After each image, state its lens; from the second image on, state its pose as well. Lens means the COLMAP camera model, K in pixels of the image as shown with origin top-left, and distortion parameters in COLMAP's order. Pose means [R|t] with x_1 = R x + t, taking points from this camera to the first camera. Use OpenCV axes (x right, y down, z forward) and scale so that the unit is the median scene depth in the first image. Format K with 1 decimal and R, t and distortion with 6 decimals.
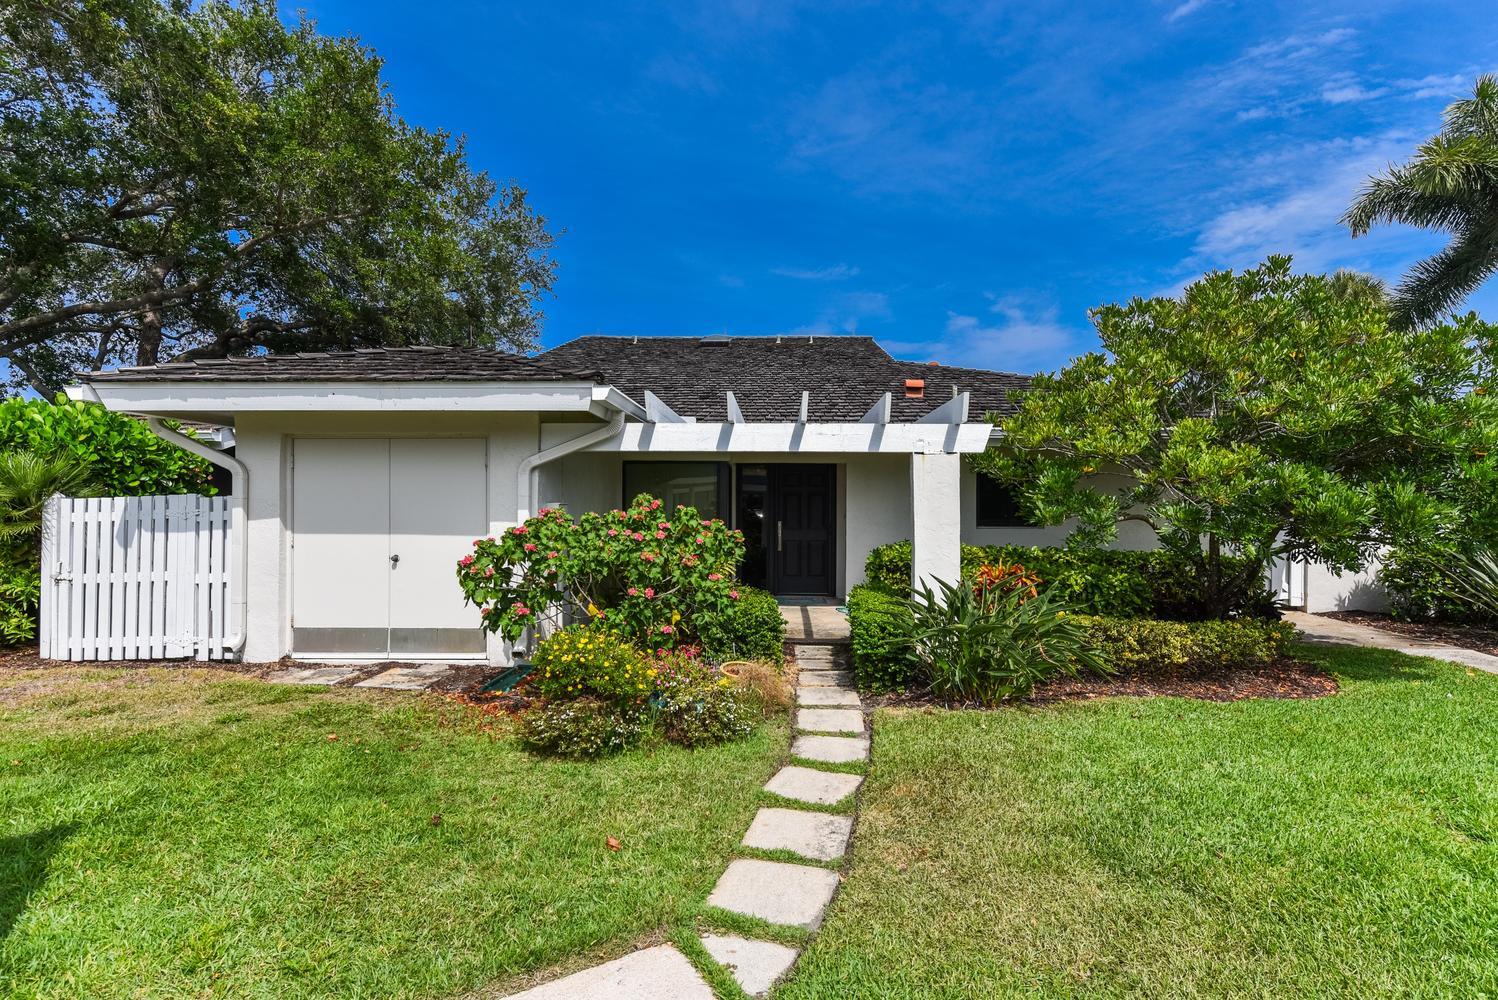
lens RADIAL K [[750.8, 0, 754.8], [0, 750.8, 499.6], [0, 0, 1]] dist [0.004559, -0.000675]
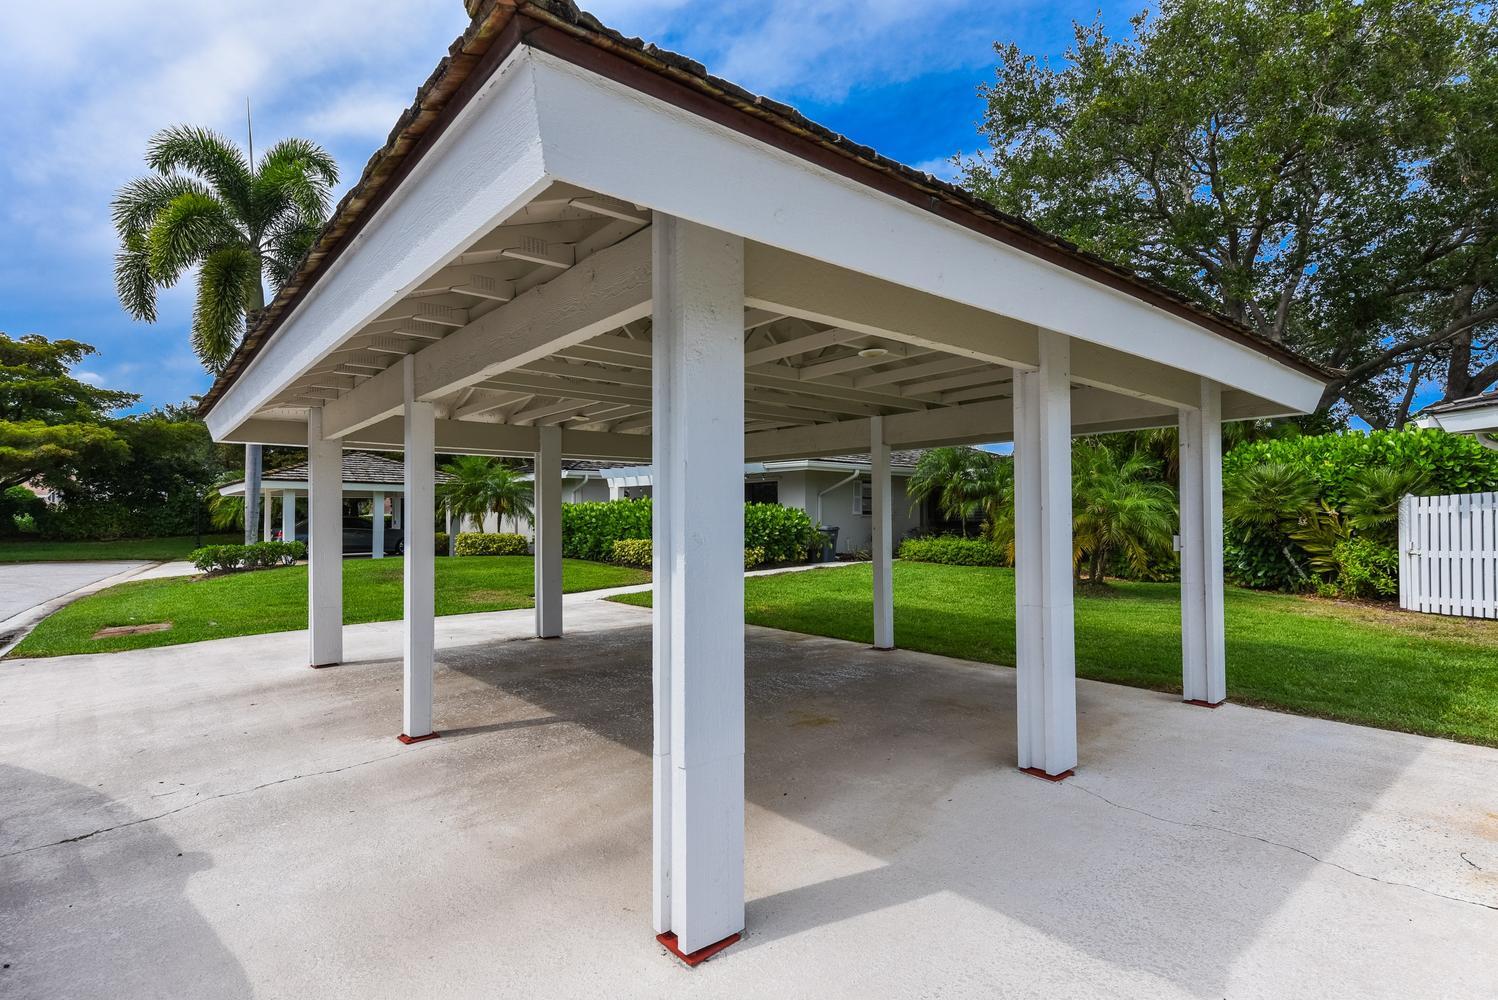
lens RADIAL K [[750.8, 0, 754.8], [0, 750.8, 505.2], [0, 0, 1]] dist [0.004559, -0.000675]
pose [[0.146276, -0.028161, -0.988843, 0.307791], [0.014247, 0.999551, -0.026358, 0.033272], [0.989141, -0.010233, 0.146612, -0.437778]]
